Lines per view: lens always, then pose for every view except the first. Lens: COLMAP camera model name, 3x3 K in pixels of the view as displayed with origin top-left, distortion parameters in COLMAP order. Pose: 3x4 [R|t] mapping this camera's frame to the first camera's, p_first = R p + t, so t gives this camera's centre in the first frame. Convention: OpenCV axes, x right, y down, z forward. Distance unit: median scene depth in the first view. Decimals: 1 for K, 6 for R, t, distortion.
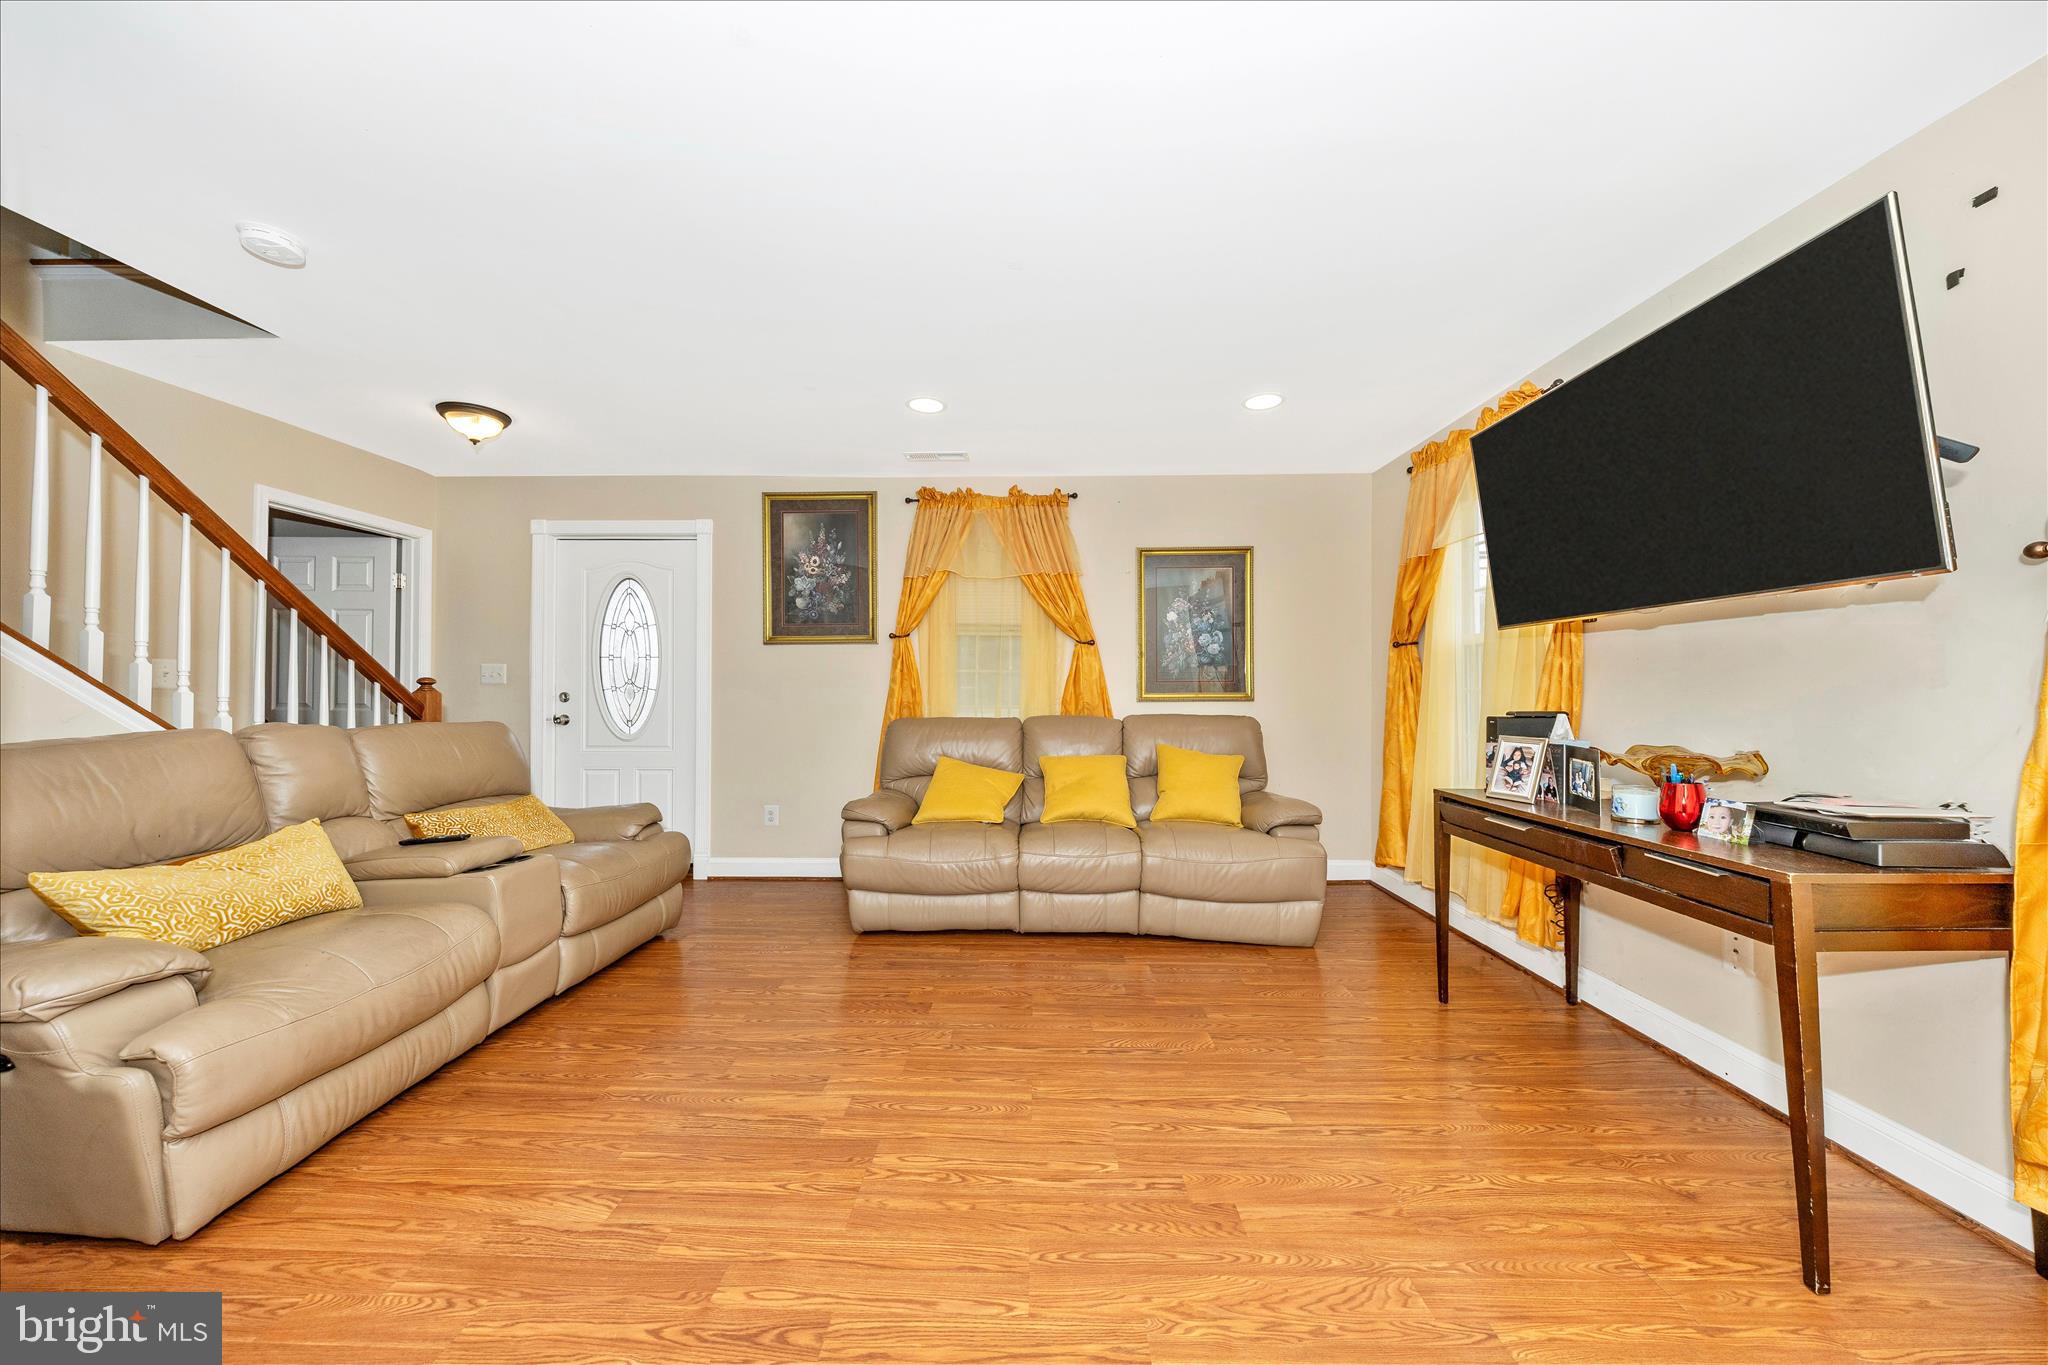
lens RADIAL K [[682.3, 0, 1041.9], [0, 682.3, 680.0], [0, 0, 1]] dist [-0.001387, -0.000240]
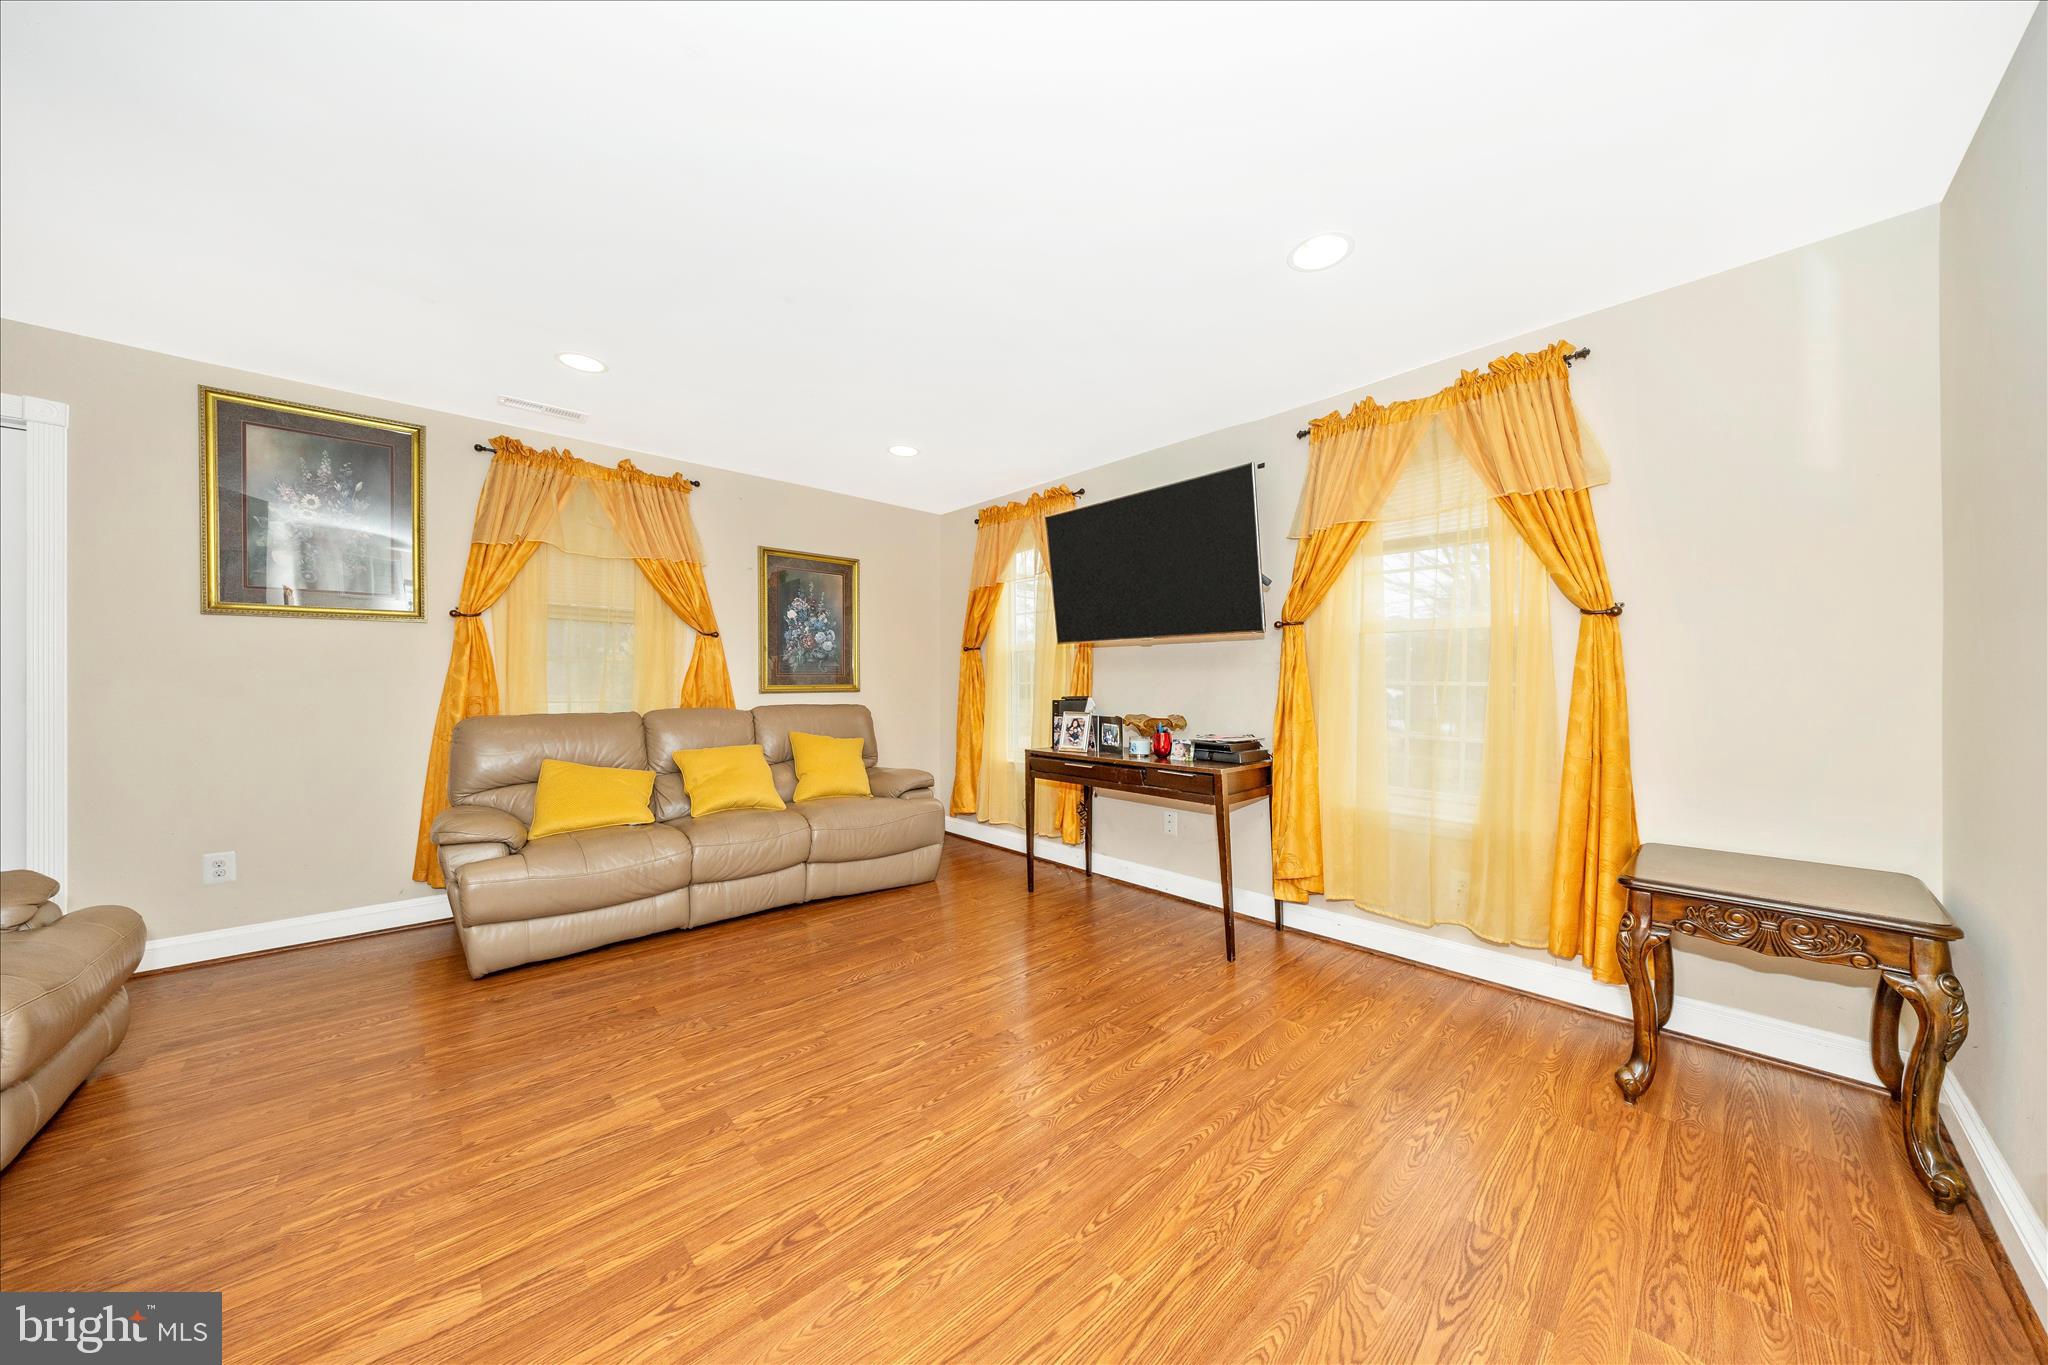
lens RADIAL K [[667.6, 0, 1024.0], [0, 667.6, 682.5], [0, 0, 1]] dist [0.012366, -0.000130]
pose [[0.727244, 0.001835, 0.686377, -0.415969], [-0.010685, 0.999906, 0.008649, 0.002497], [-0.686296, -0.013624, 0.727195, -0.042156]]
